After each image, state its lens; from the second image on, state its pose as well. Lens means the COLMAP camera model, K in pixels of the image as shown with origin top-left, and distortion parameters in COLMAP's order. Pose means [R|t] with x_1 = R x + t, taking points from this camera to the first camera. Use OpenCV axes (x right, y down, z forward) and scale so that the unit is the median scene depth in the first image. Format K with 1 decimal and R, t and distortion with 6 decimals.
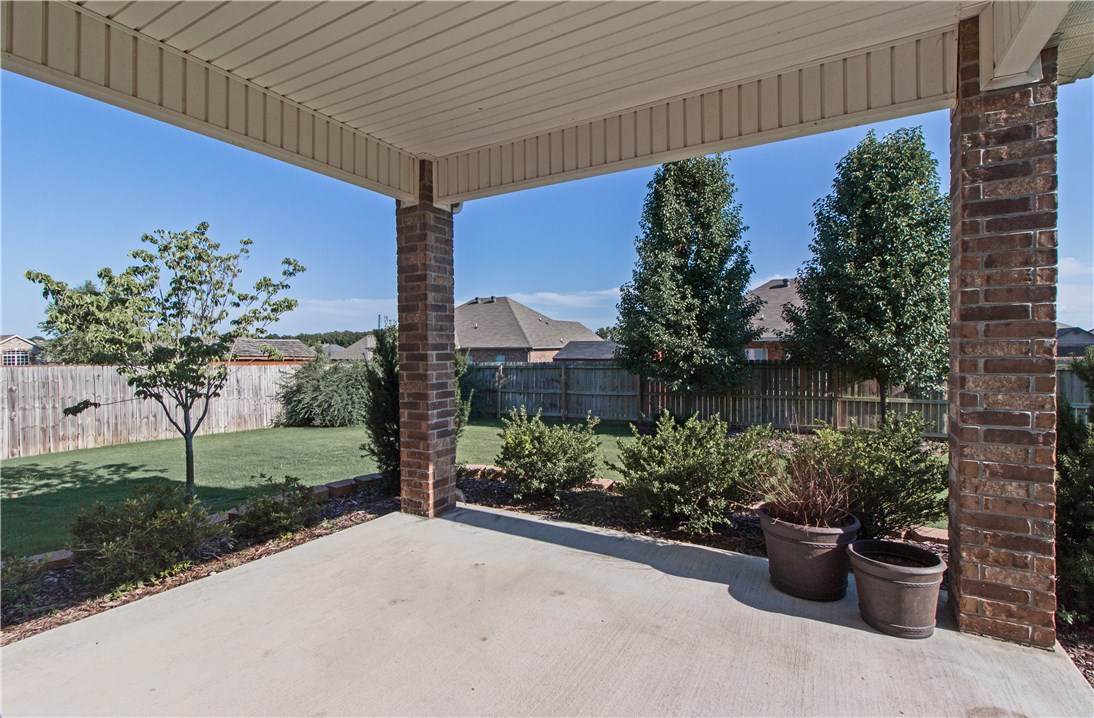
lens RADIAL K [[499.6, 0, 552.0], [0, 499.6, 344.7], [0, 0, 1]] dist [0.002484, 0.000844]
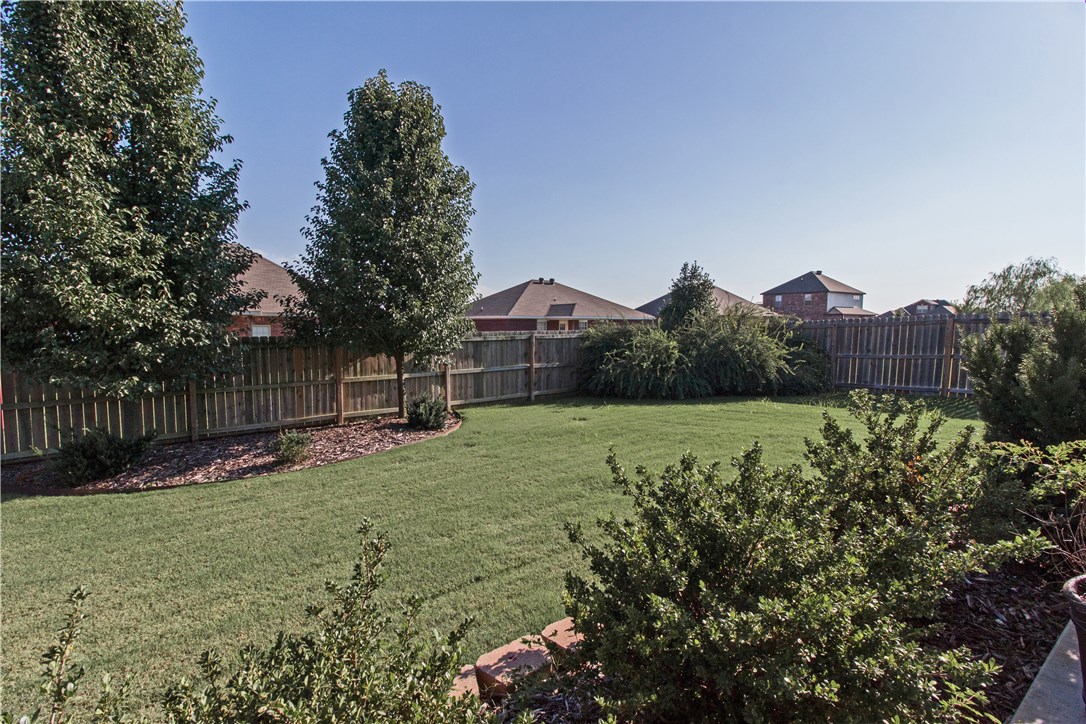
lens RADIAL K [[497.9, 0, 543.0], [0, 497.9, 362.0], [0, 0, 1]] dist [0.002139, 0.000635]
pose [[0.418956, -0.064855, 0.905688, -0.056169], [-0.005588, 0.997243, 0.073996, 0.011104], [-0.907989, -0.036062, 0.417438, 0.340124]]
